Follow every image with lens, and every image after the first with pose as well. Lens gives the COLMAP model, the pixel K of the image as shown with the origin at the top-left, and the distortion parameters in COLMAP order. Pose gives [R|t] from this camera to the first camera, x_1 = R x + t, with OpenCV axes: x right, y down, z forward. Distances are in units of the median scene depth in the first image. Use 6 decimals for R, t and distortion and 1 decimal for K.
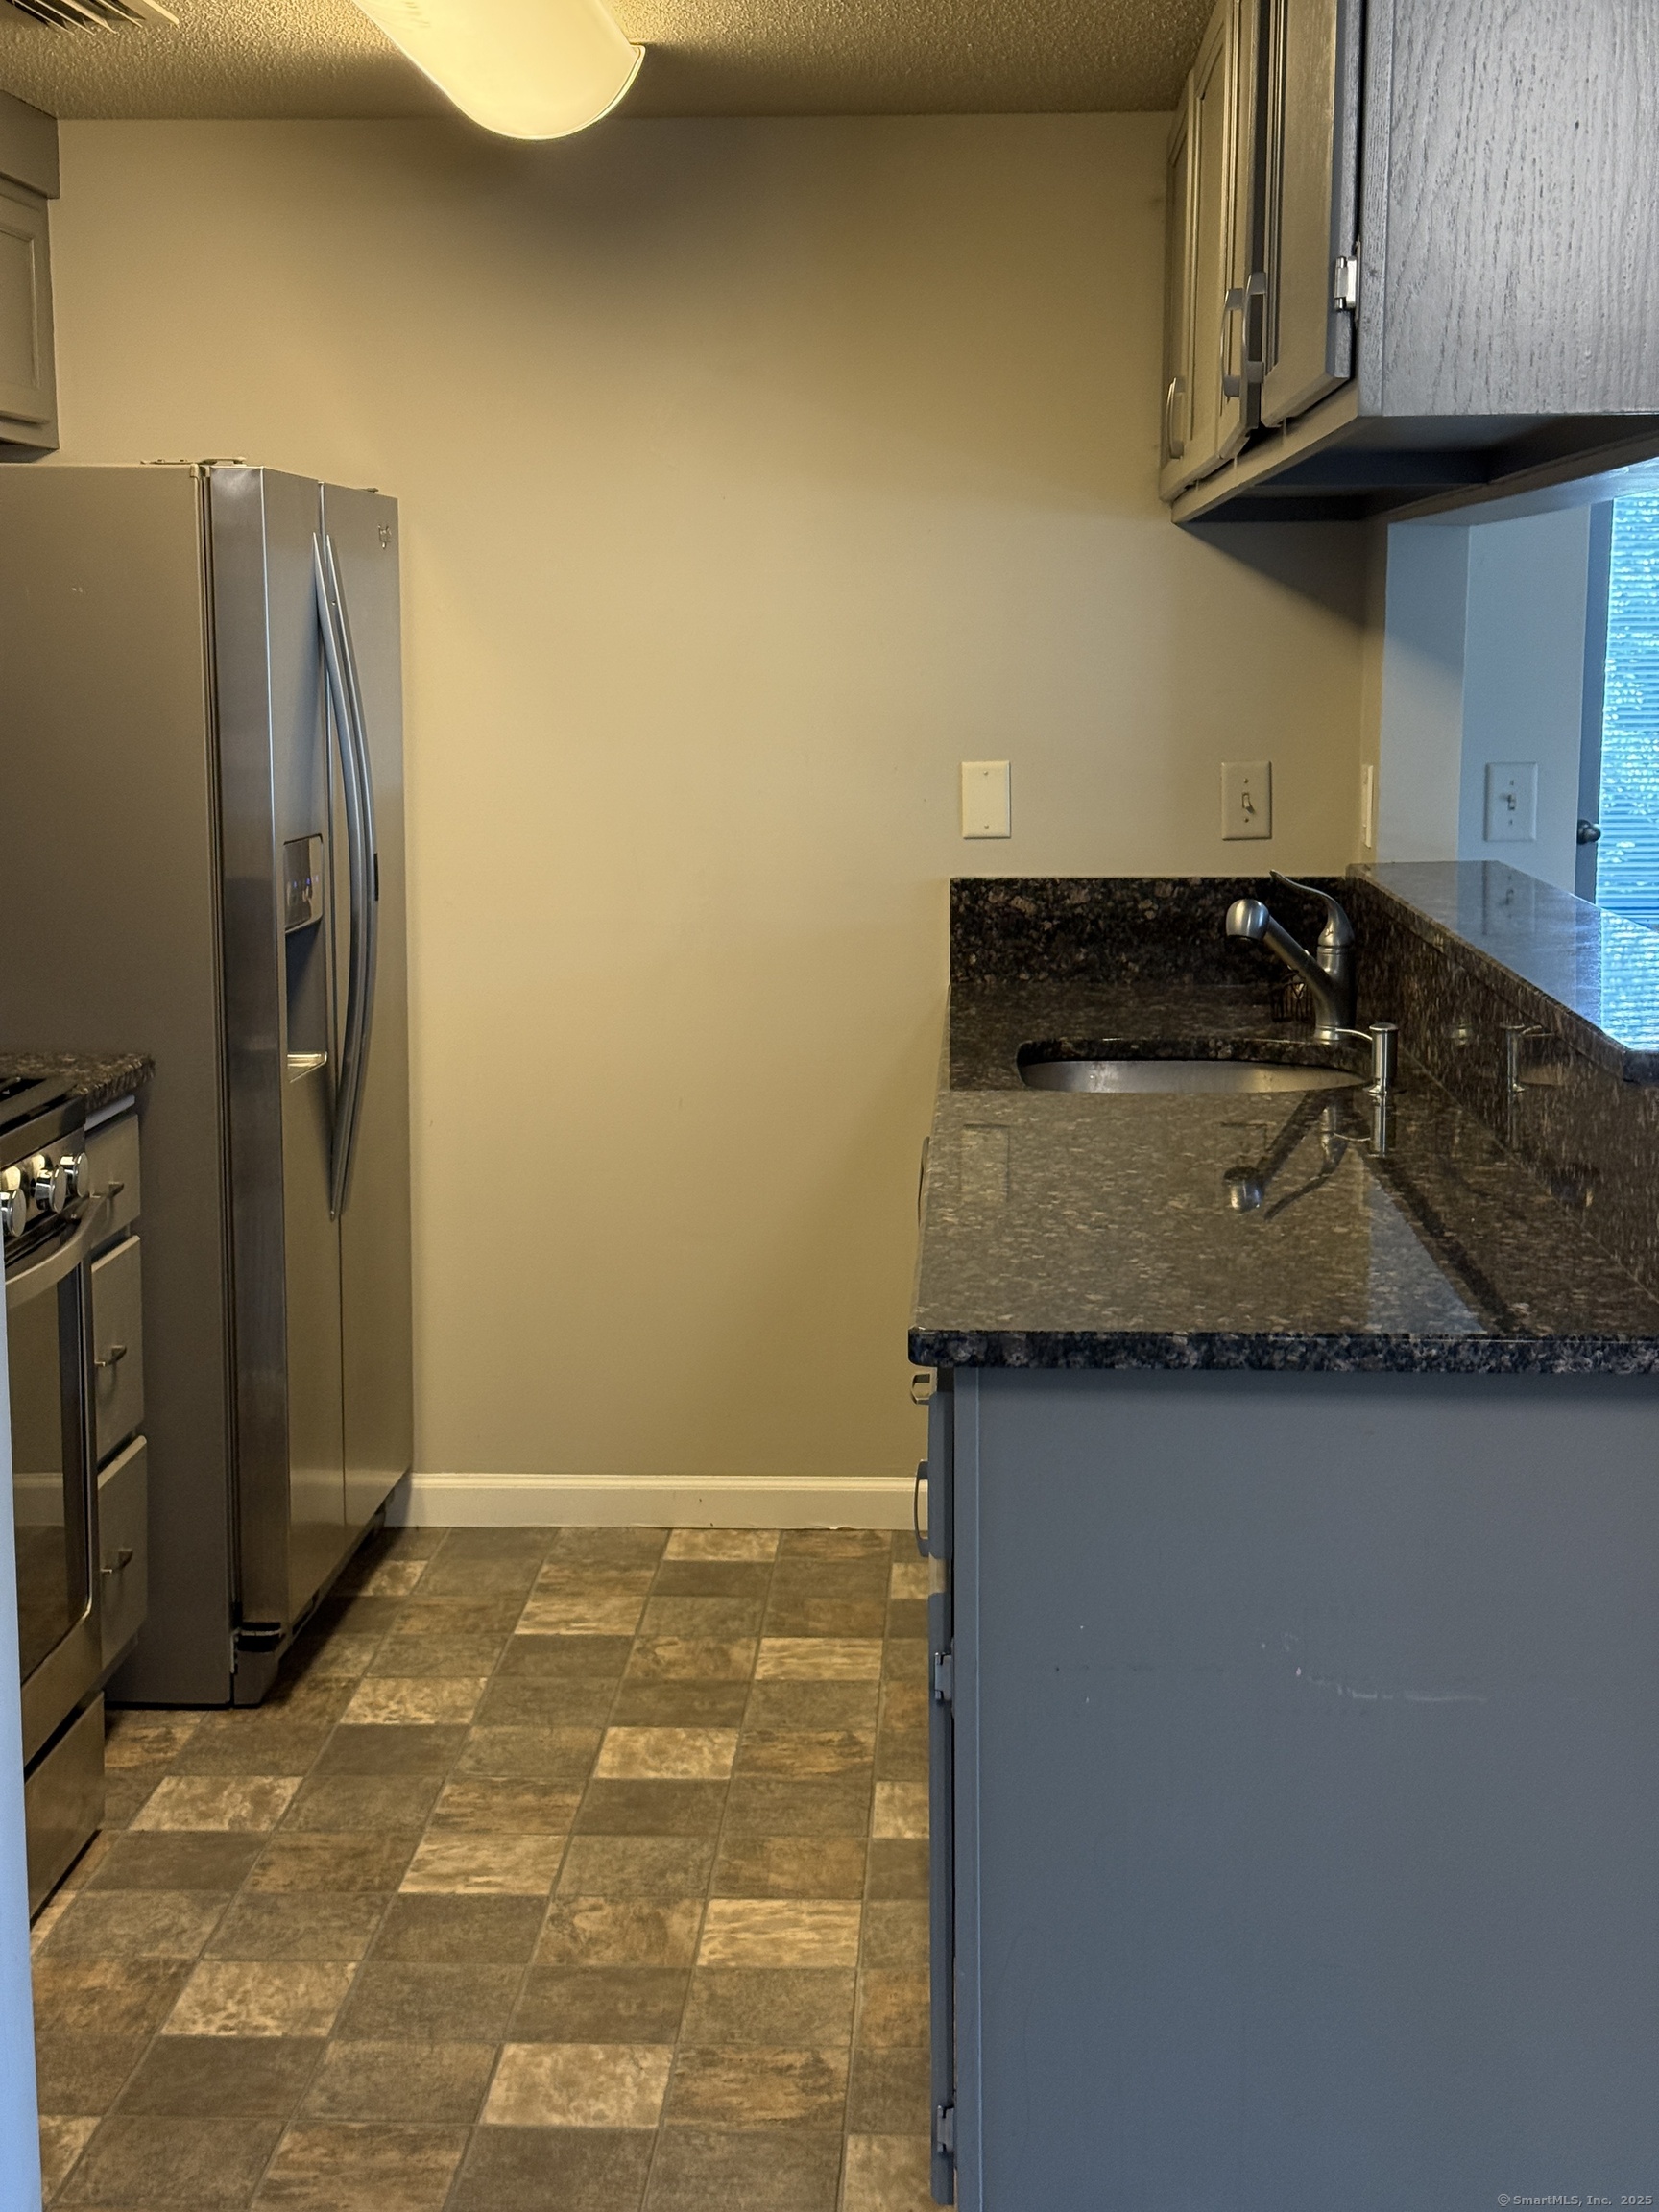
lens RADIAL K [[3039.6, 0, 829.9], [0, 3039.6, 1105.9], [0, 0, 1]] dist [0.093366, 0.000000]
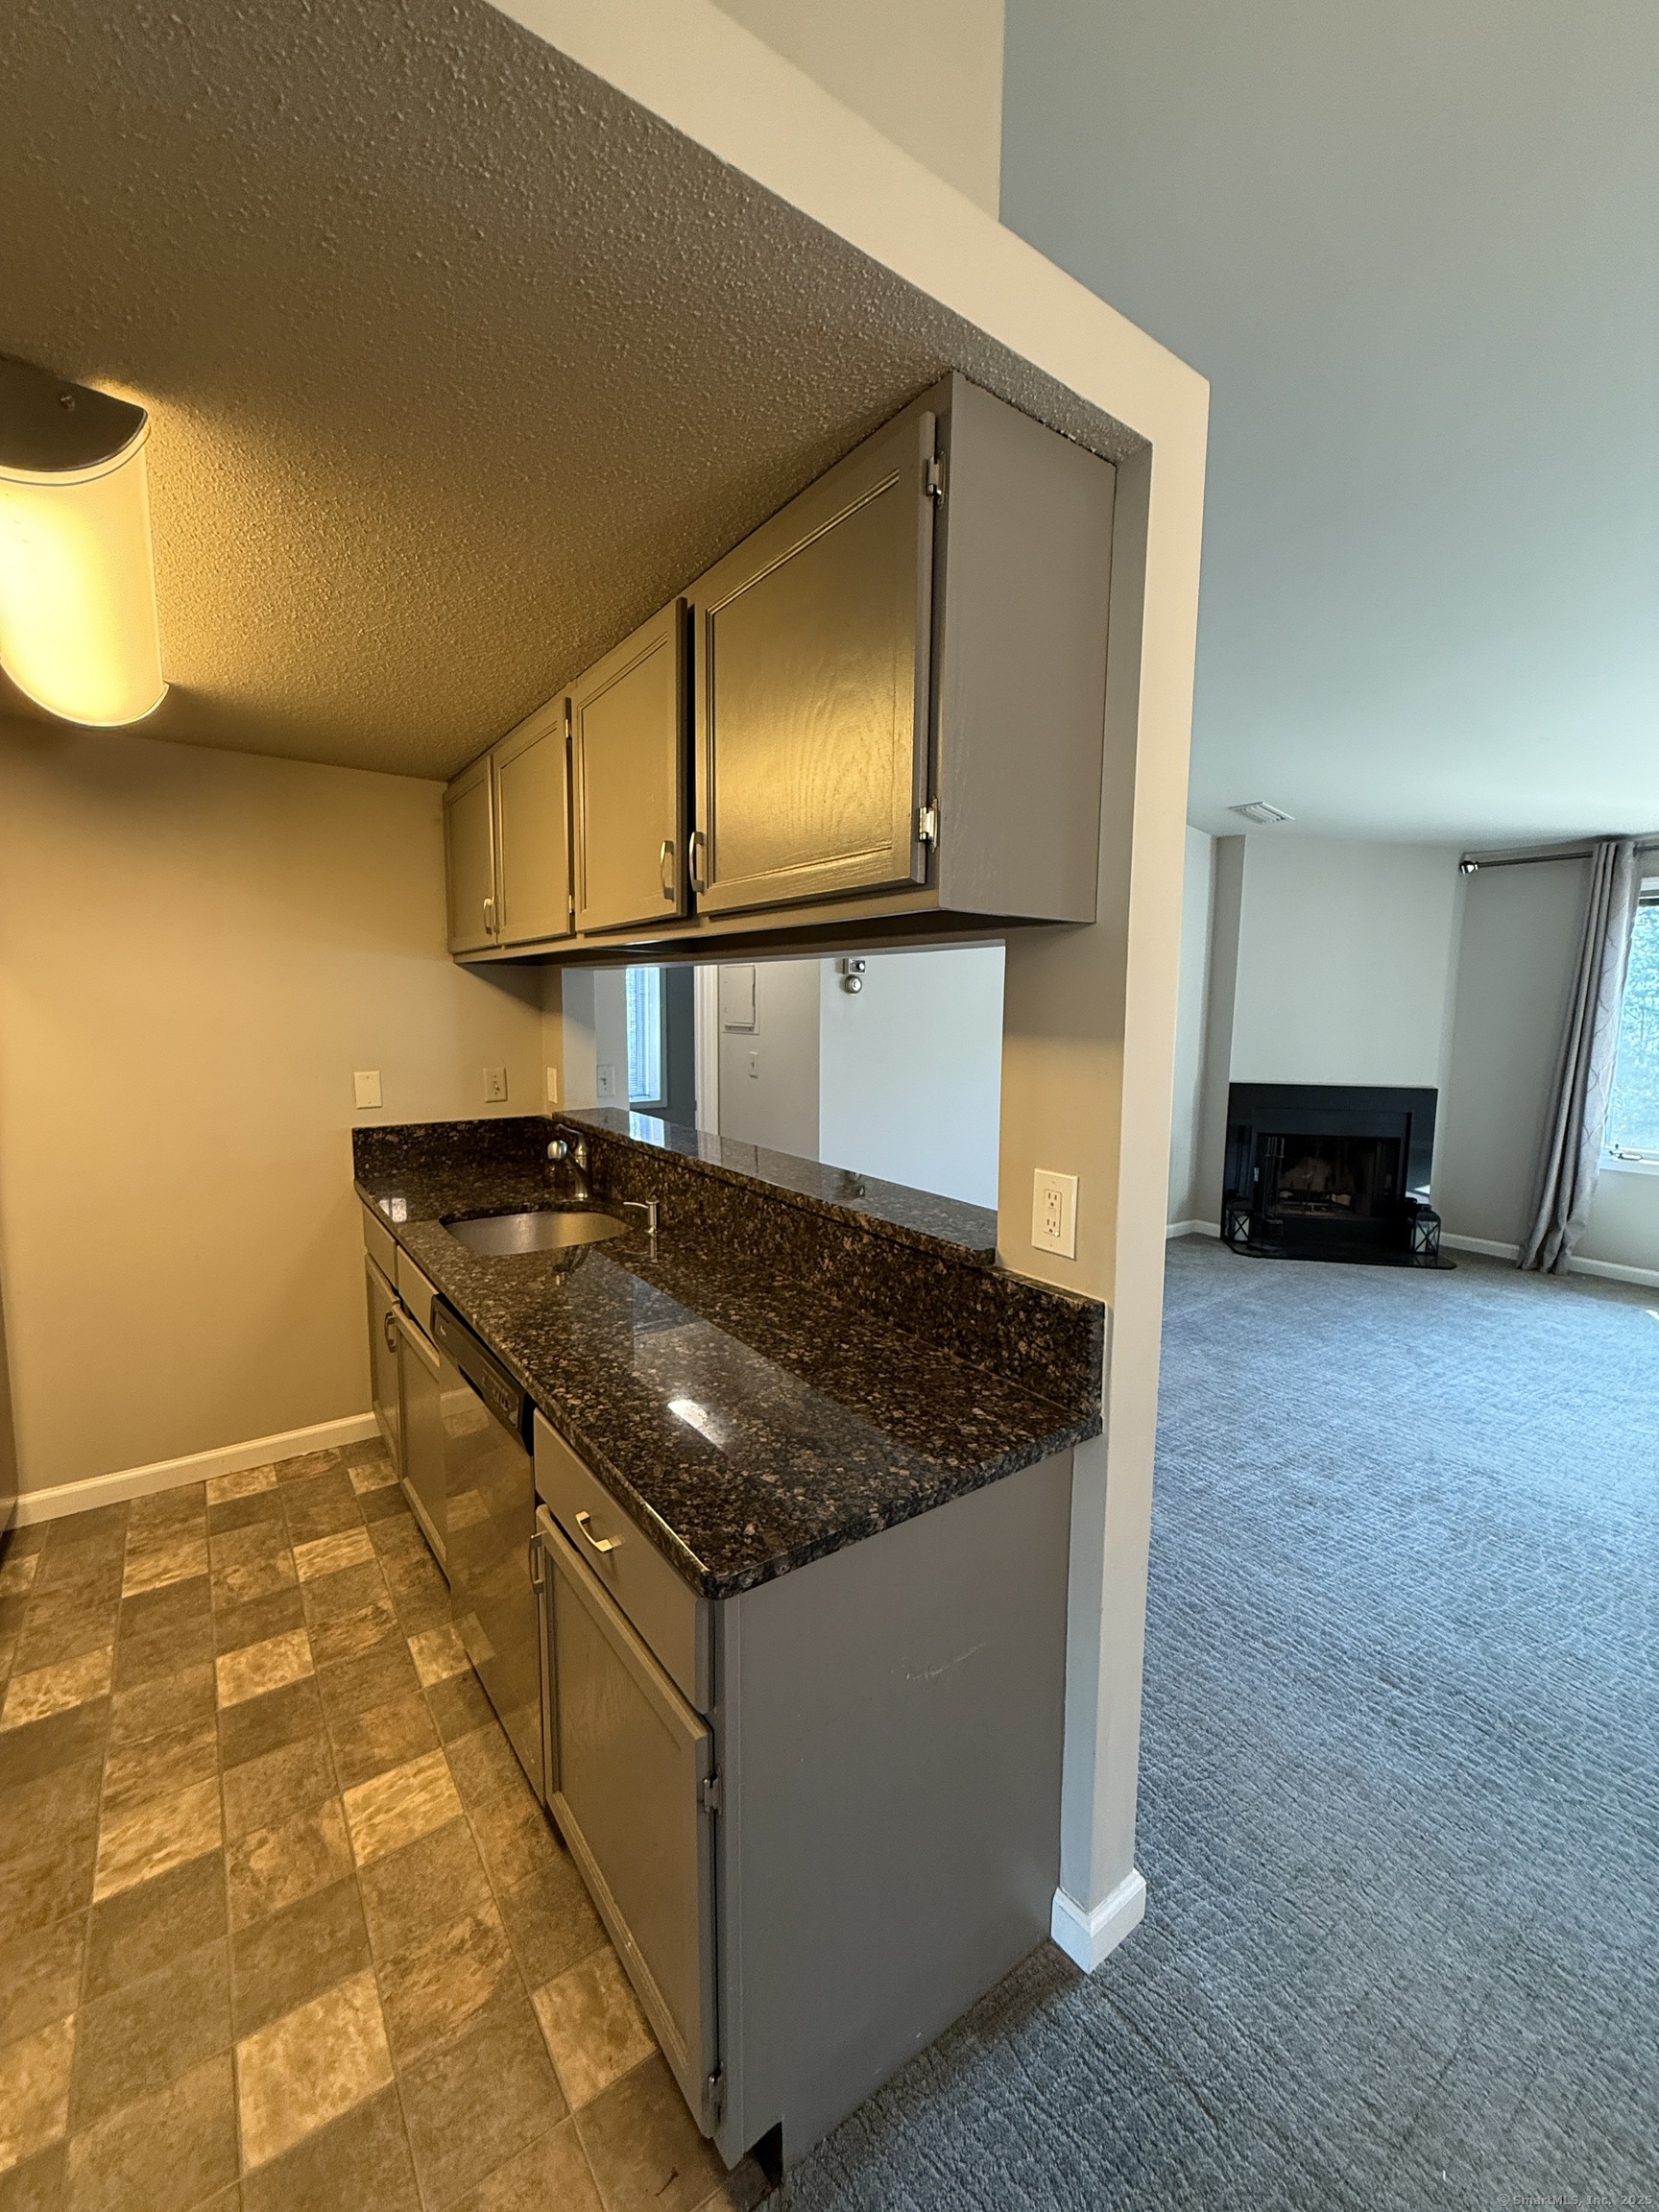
lens RADIAL K [[881.4, 0, 831.3], [0, 881.4, 1099.0], [0, 0, 1]] dist [-0.005716, 0.001266]
pose [[0.779478, -0.057023, 0.623829, -0.100932], [0.082572, 0.996512, -0.012085, -0.078019], [-0.620964, 0.060930, 0.781467, 0.424310]]
